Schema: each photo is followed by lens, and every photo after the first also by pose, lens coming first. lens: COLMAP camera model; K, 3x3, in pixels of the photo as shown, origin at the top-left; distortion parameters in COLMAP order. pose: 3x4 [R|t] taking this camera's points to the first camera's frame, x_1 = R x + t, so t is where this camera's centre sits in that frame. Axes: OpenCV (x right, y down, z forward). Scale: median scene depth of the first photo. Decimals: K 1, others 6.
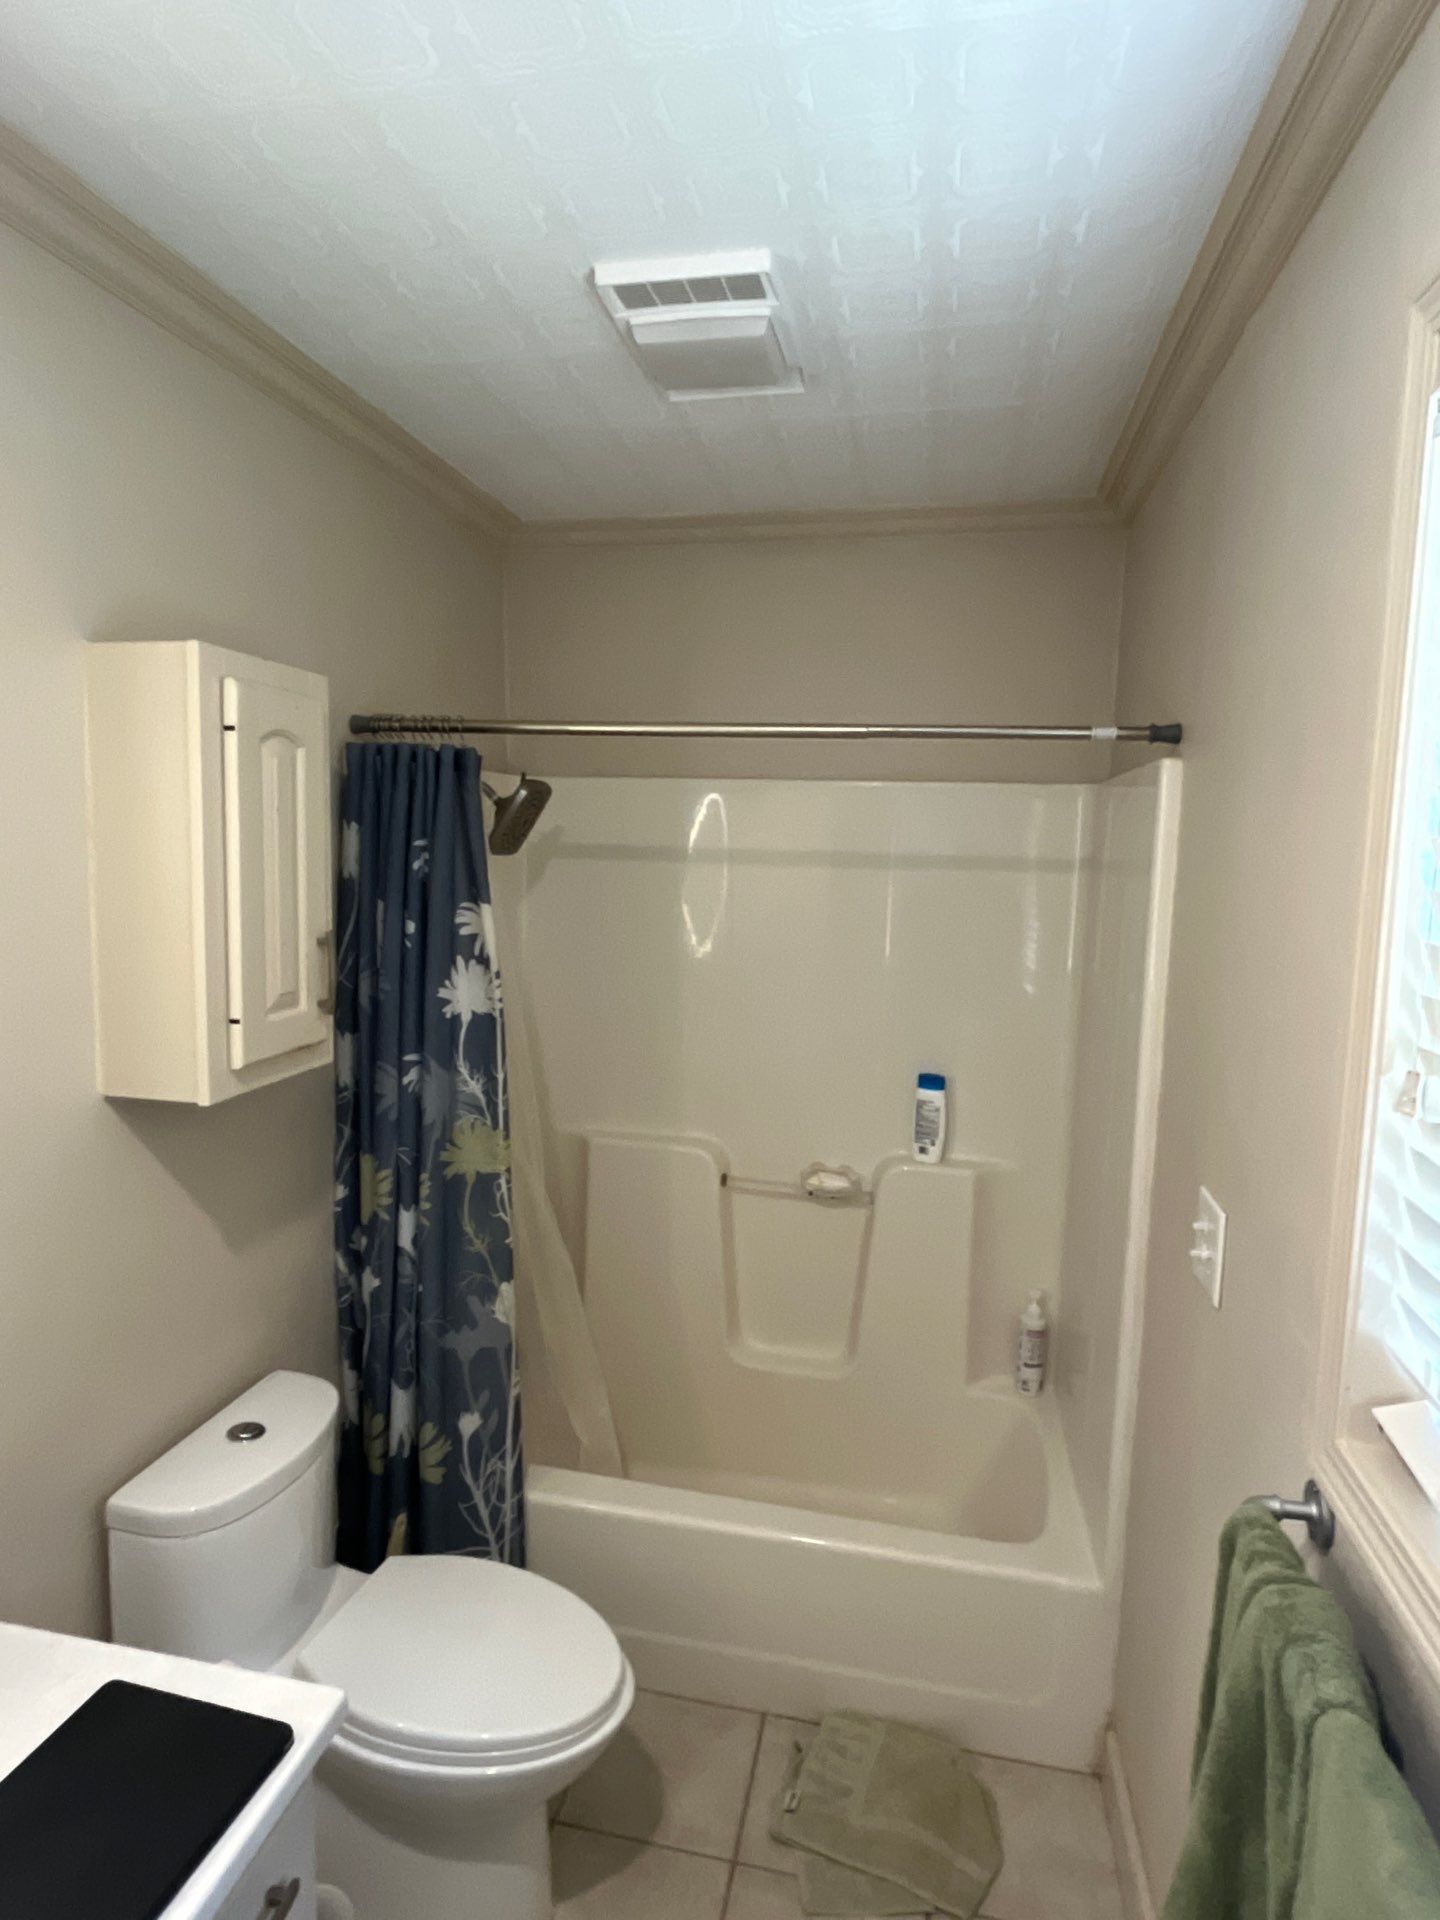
lens RADIAL K [[1051.4, 0, 720.0], [0, 1051.4, 960.0], [0, 0, 1]] dist [-0.017650, -0.000353]
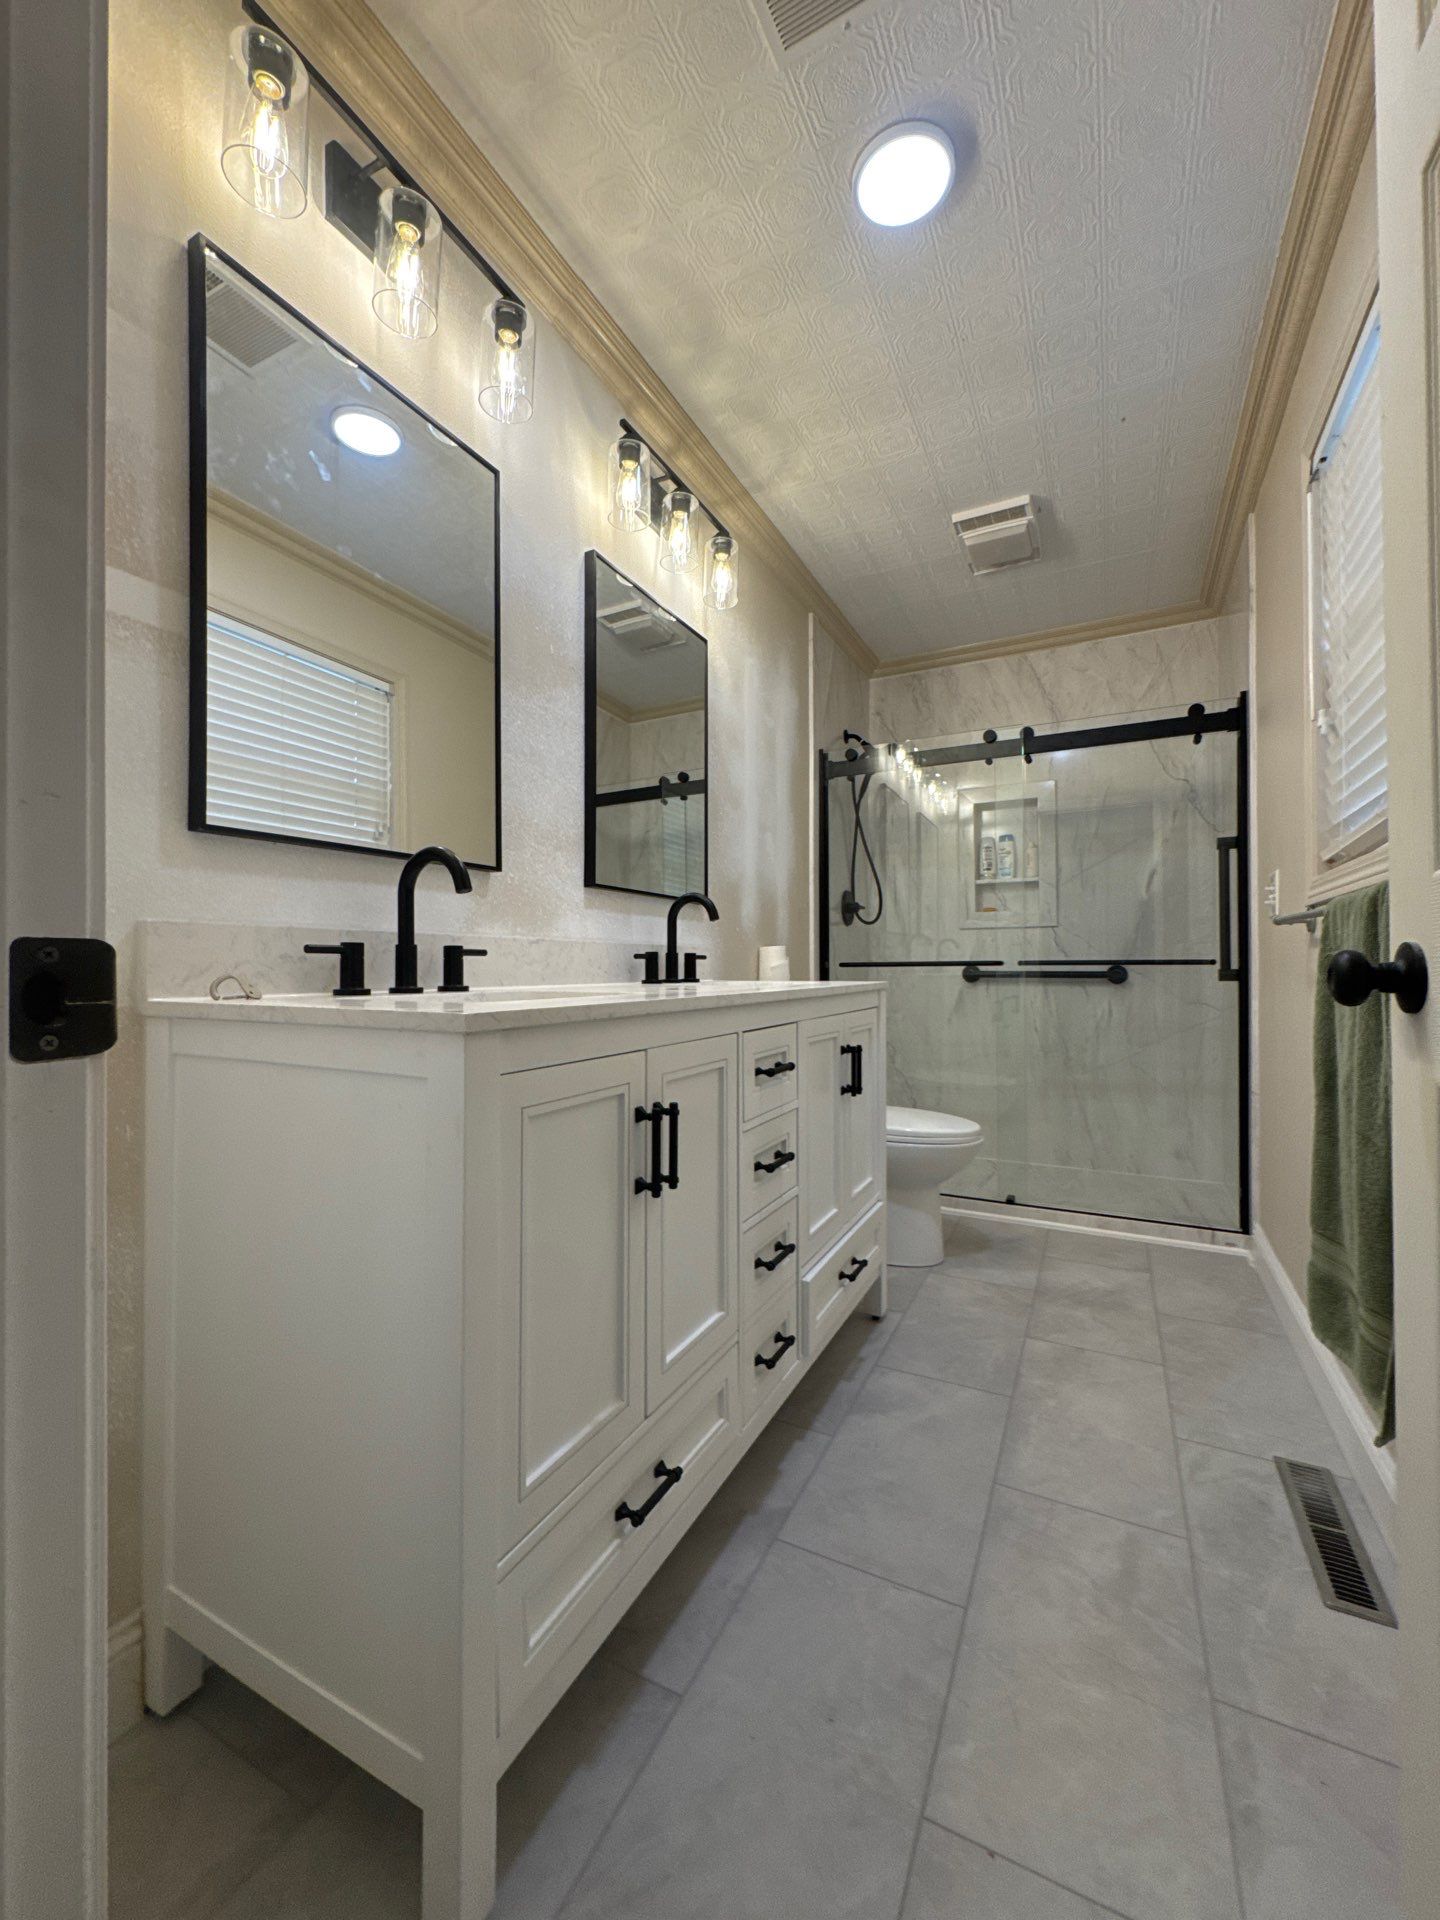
lens RADIAL K [[762.5, 0, 722.2], [0, 762.5, 960.1], [0, 0, 1]] dist [-0.002179, 0.000061]
pose [[0.963309, -0.027463, -0.266987, -0.184980], [-0.004571, 0.992928, -0.118629, 0.573425], [0.268357, 0.115497, 0.956371, -0.717507]]
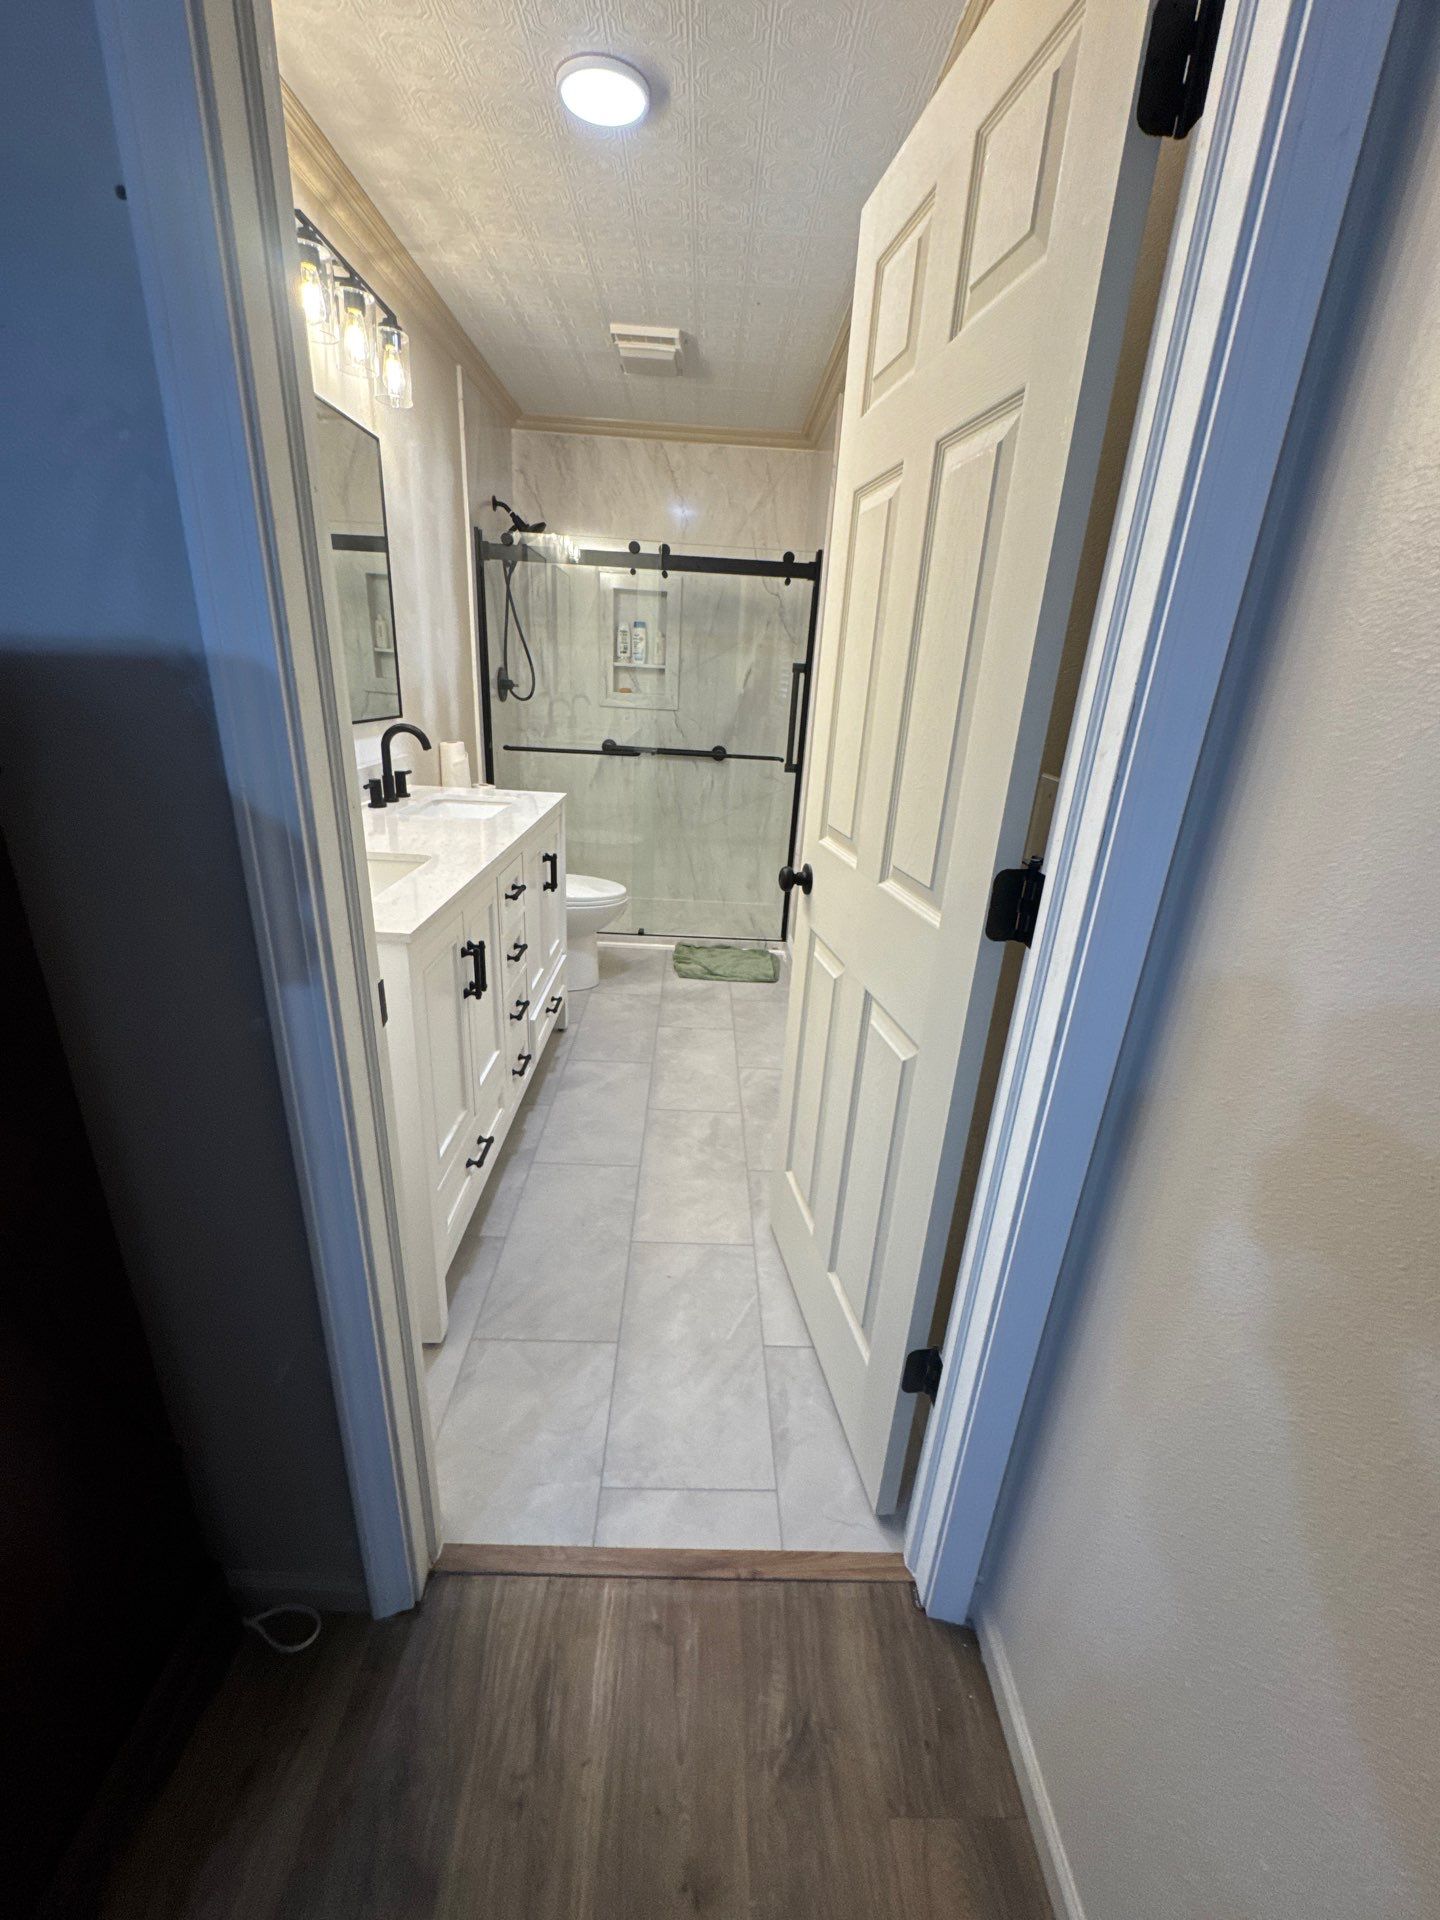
lens RADIAL K [[762.5, 0, 722.2], [0, 762.5, 960.1], [0, 0, 1]] dist [-0.002179, 0.000061]
pose [[0.974792, -0.046621, 0.218189, -0.324143], [-0.011173, 0.966498, 0.256430, 0.352347], [-0.222834, -0.252404, 0.941614, -1.189249]]
